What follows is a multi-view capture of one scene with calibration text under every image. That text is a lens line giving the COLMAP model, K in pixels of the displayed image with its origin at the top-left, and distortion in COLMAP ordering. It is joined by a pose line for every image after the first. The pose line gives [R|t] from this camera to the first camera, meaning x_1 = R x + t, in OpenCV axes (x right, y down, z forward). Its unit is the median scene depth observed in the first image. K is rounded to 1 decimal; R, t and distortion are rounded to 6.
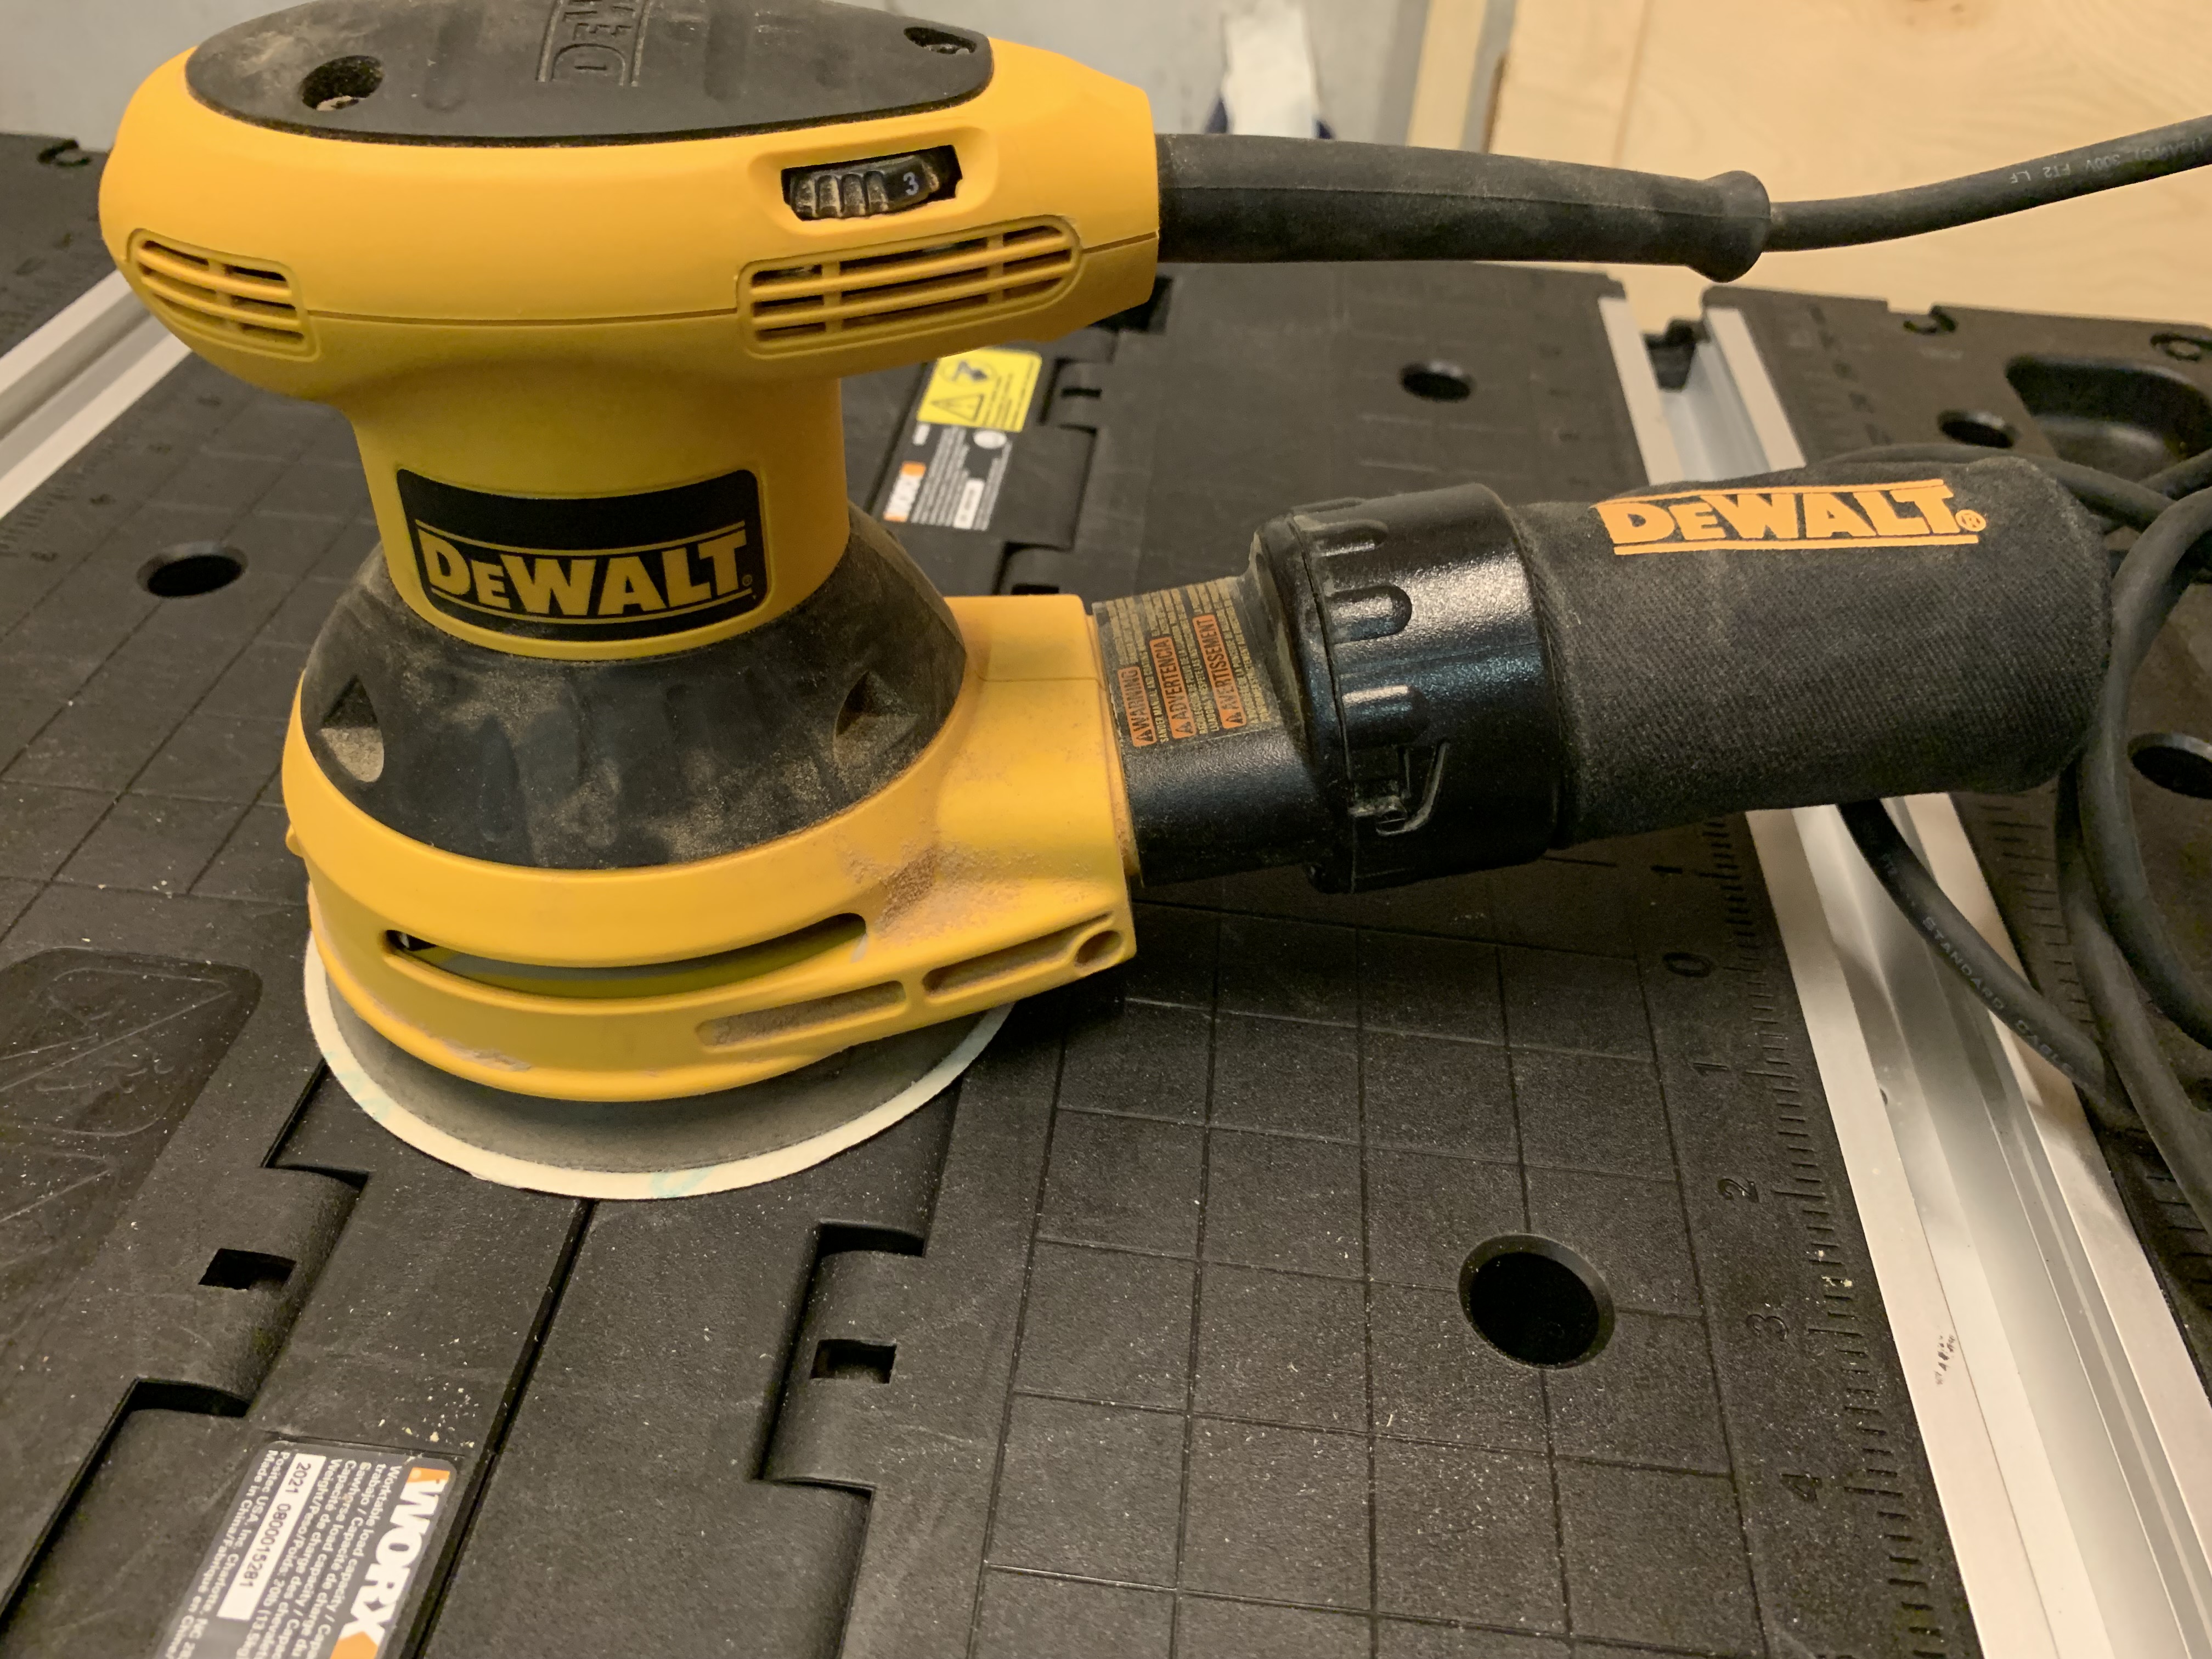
lens RADIAL K [[1682.3, 0, 1106.0], [0, 1682.3, 829.5], [0, 0, 1]] dist [-0.021311, 0.015687]
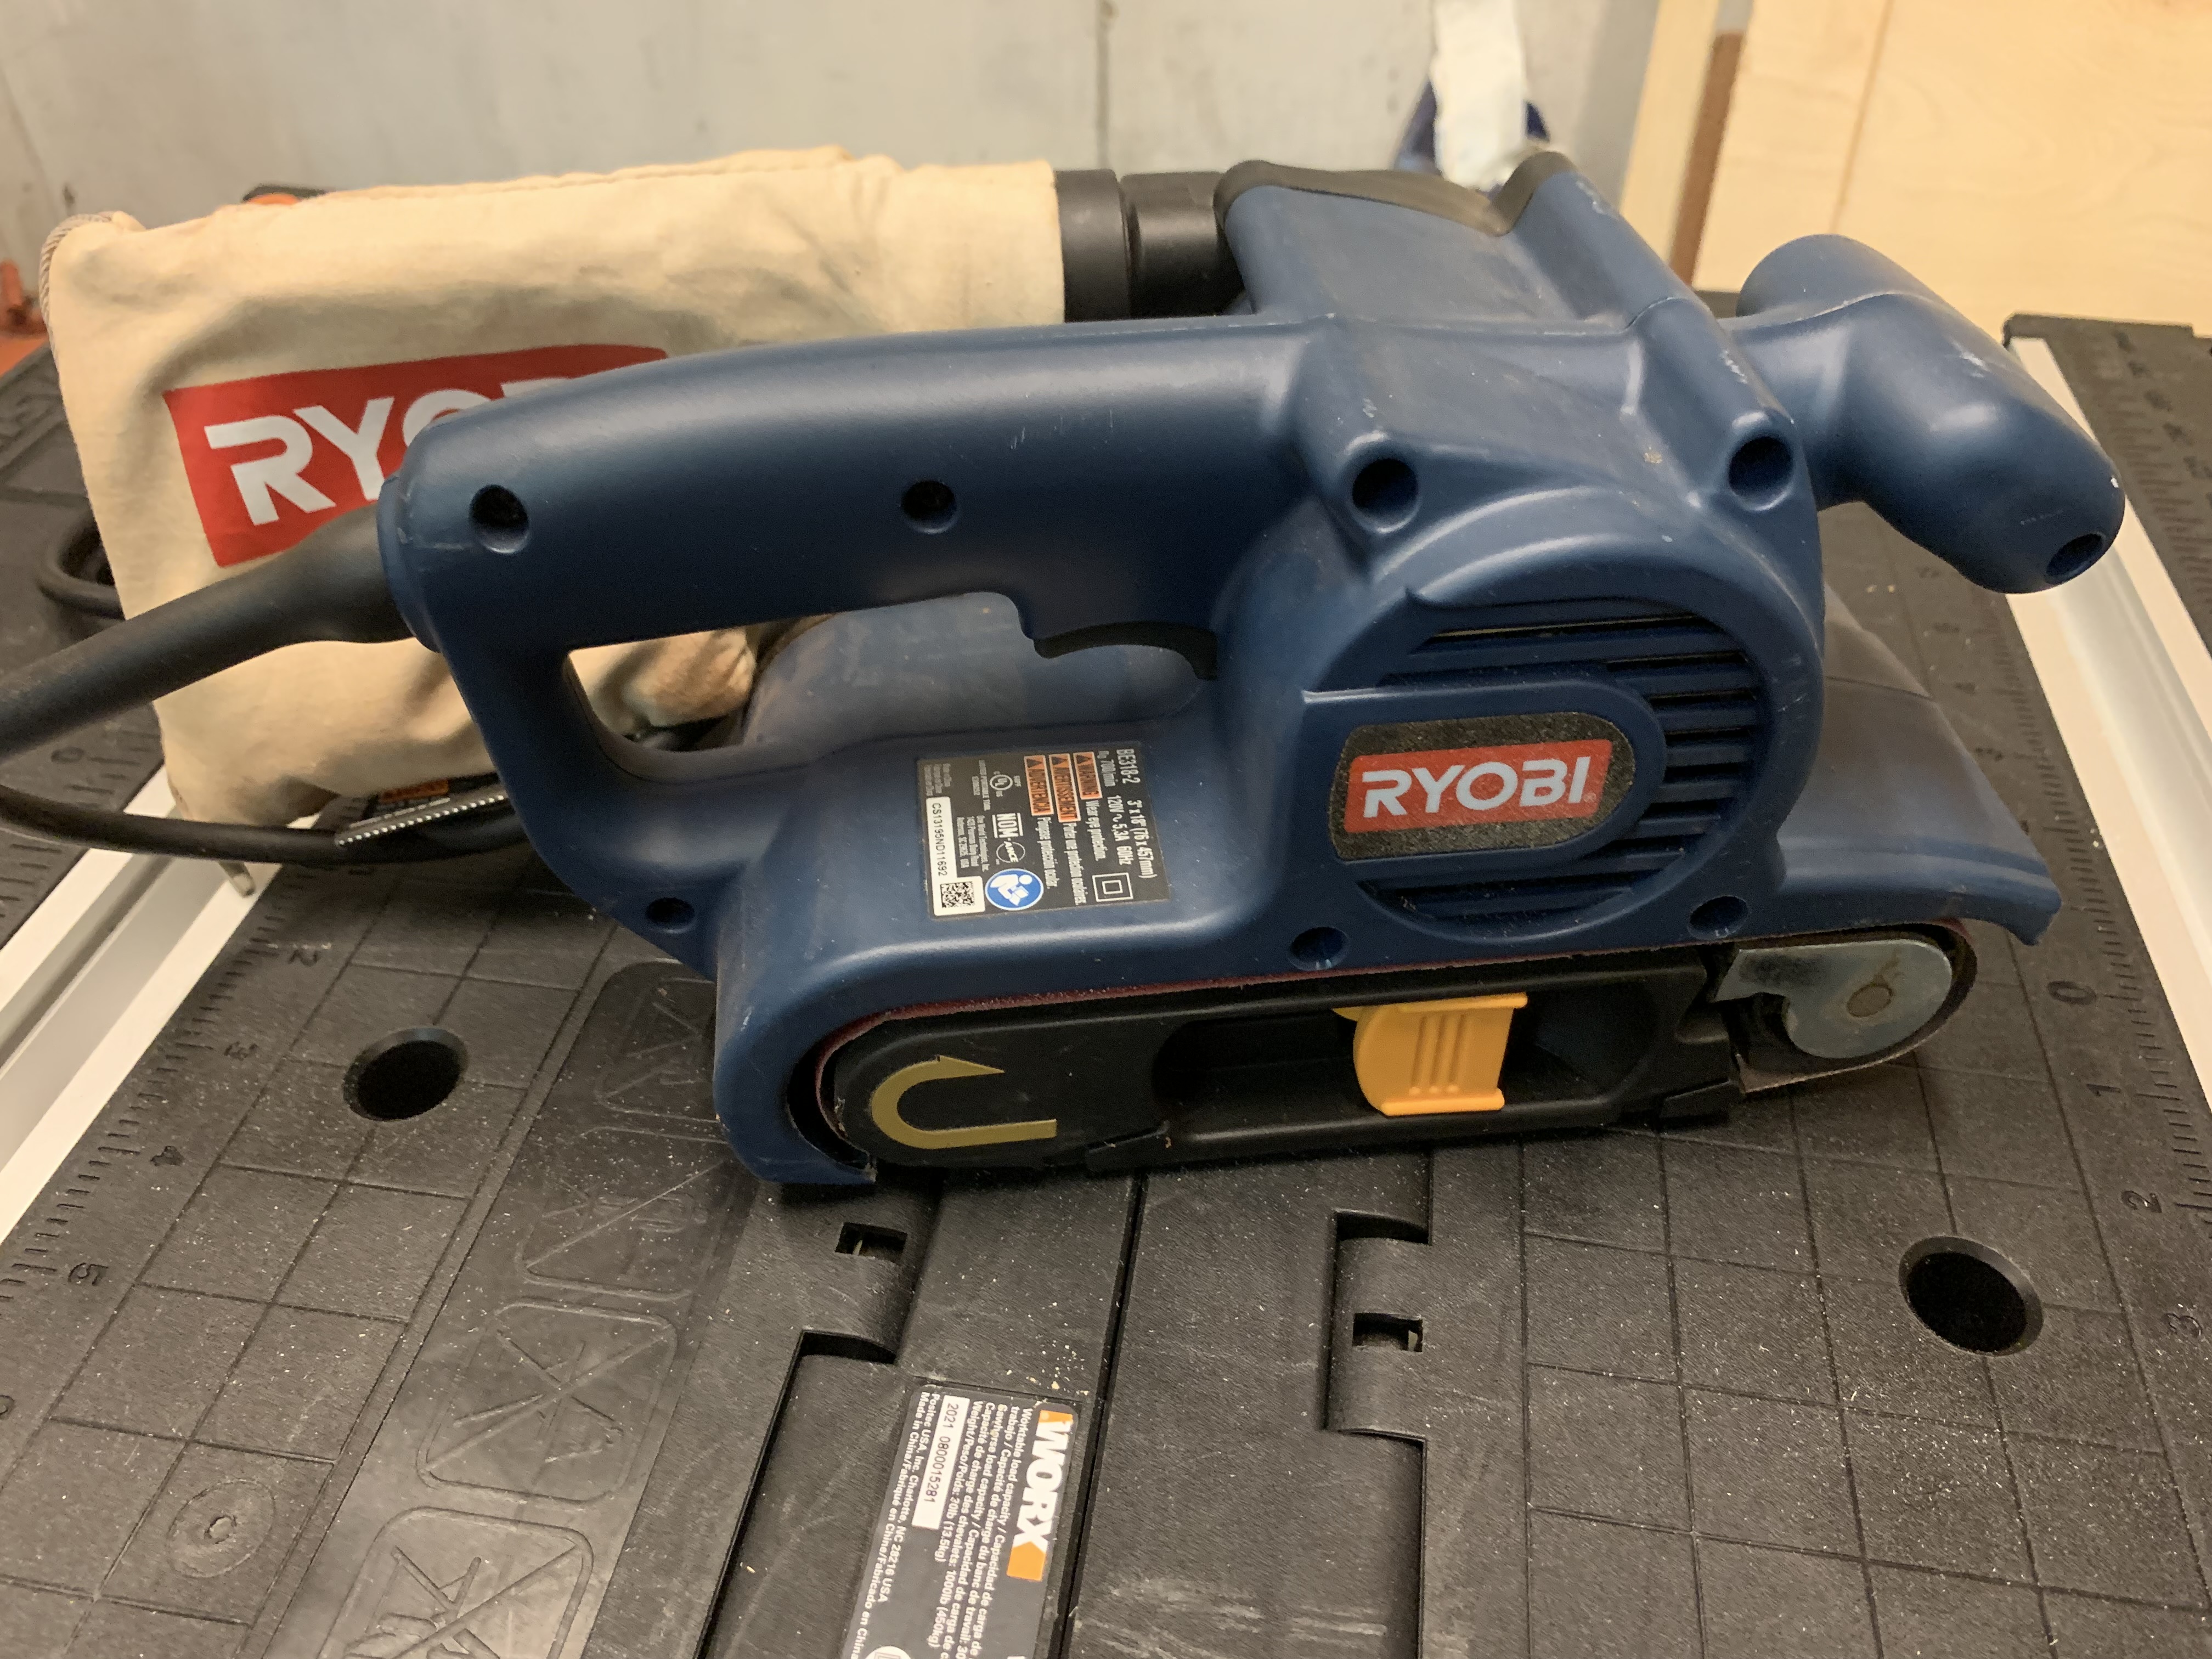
lens RADIAL K [[1682.3, 0, 1106.0], [0, 1682.3, 829.5], [0, 0, 1]] dist [-0.021311, 0.015687]
pose [[0.996899, 0.008063, -0.078273, -0.272885], [-0.006130, 0.999671, 0.024904, -0.067832], [0.078448, -0.024347, 0.996621, -0.192258]]
